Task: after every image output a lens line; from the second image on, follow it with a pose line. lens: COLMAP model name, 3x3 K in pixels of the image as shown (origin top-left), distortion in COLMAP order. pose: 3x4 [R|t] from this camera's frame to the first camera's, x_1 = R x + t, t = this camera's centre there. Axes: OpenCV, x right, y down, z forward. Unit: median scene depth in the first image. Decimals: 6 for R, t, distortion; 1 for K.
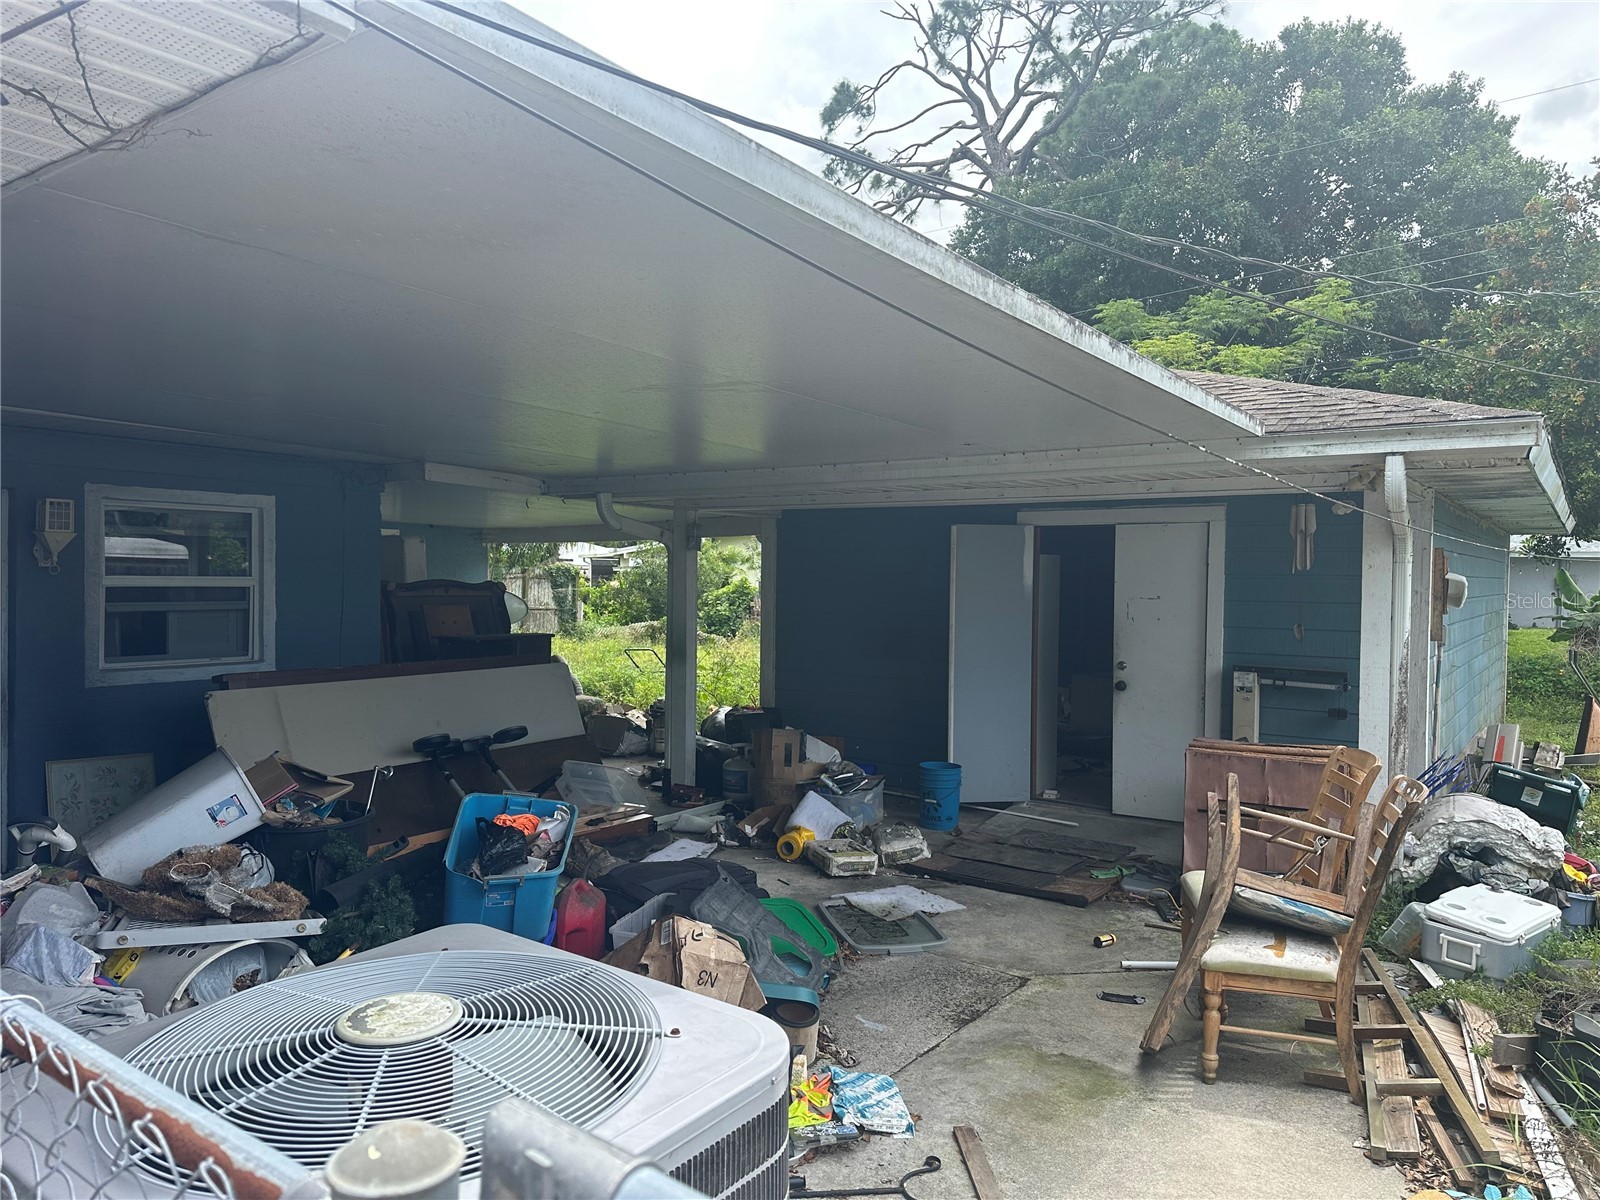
lens RADIAL K [[1085.0, 0, 832.3], [0, 1085.0, 603.6], [0, 0, 1]] dist [0.066620, -0.082171]
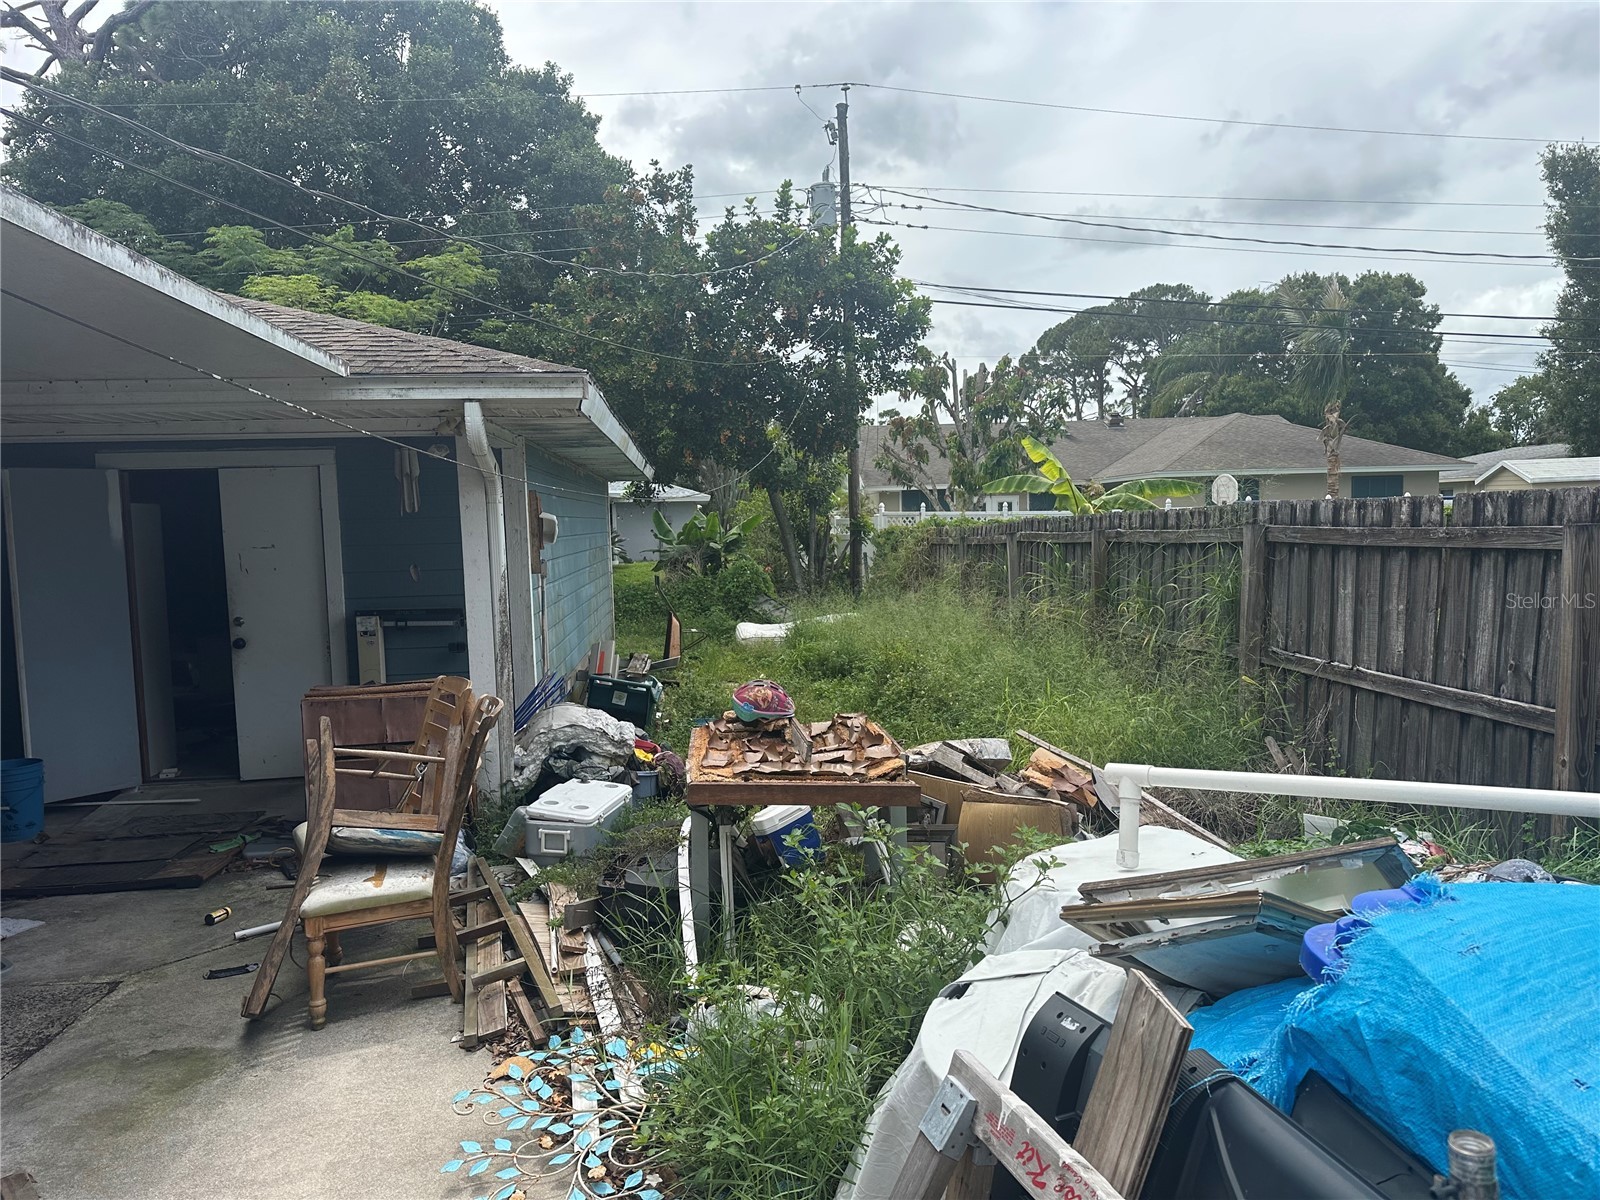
lens RADIAL K [[1069.0, 0, 790.8], [0, 1069.0, 613.4], [0, 0, 1]] dist [0.071606, -0.077199]
pose [[0.764976, -0.086466, 0.638229, 0.052493], [0.051205, 0.995975, 0.073559, 0.008478], [-0.642021, -0.023590, 0.766324, -0.011876]]
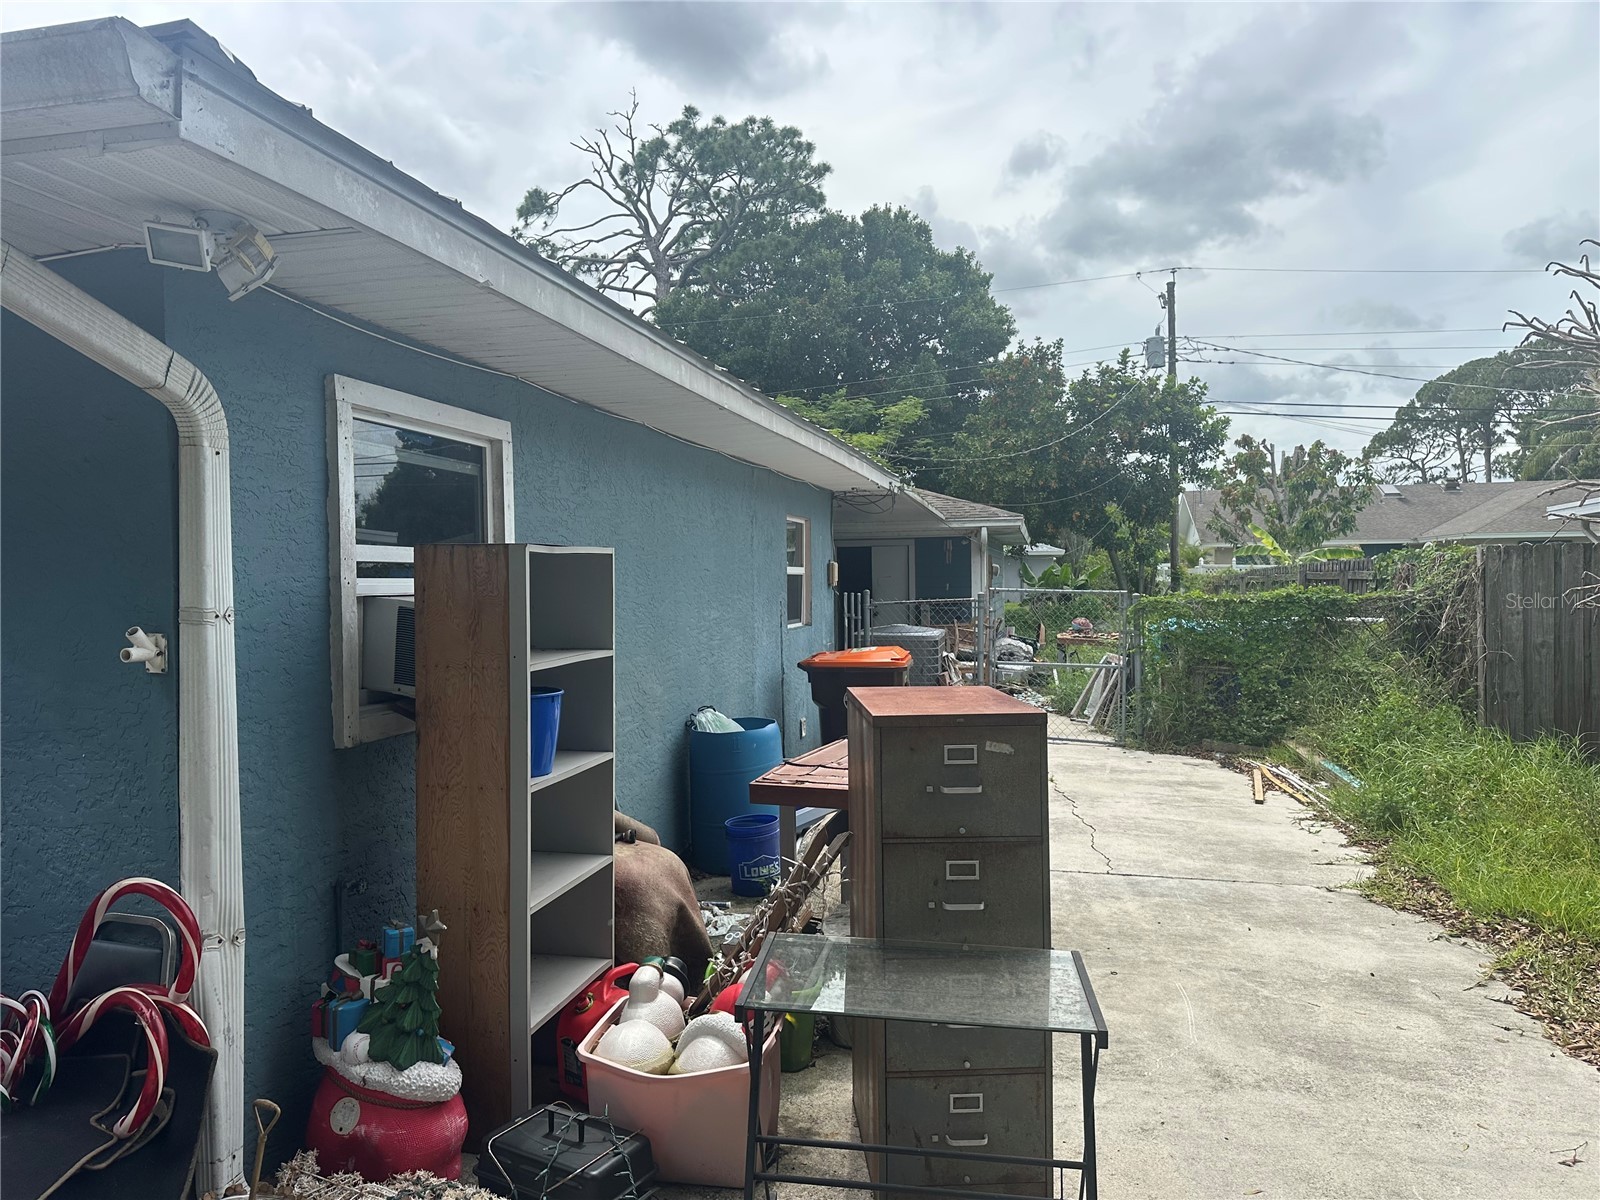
lens RADIAL K [[1069.0, 0, 790.8], [0, 1069.0, 613.4], [0, 0, 1]] dist [0.071606, -0.077199]
pose [[0.930268, -0.033525, 0.365345, -1.009373], [0.030617, 0.999437, 0.013753, 0.048996], [-0.365600, -0.001609, 0.930771, -1.478908]]
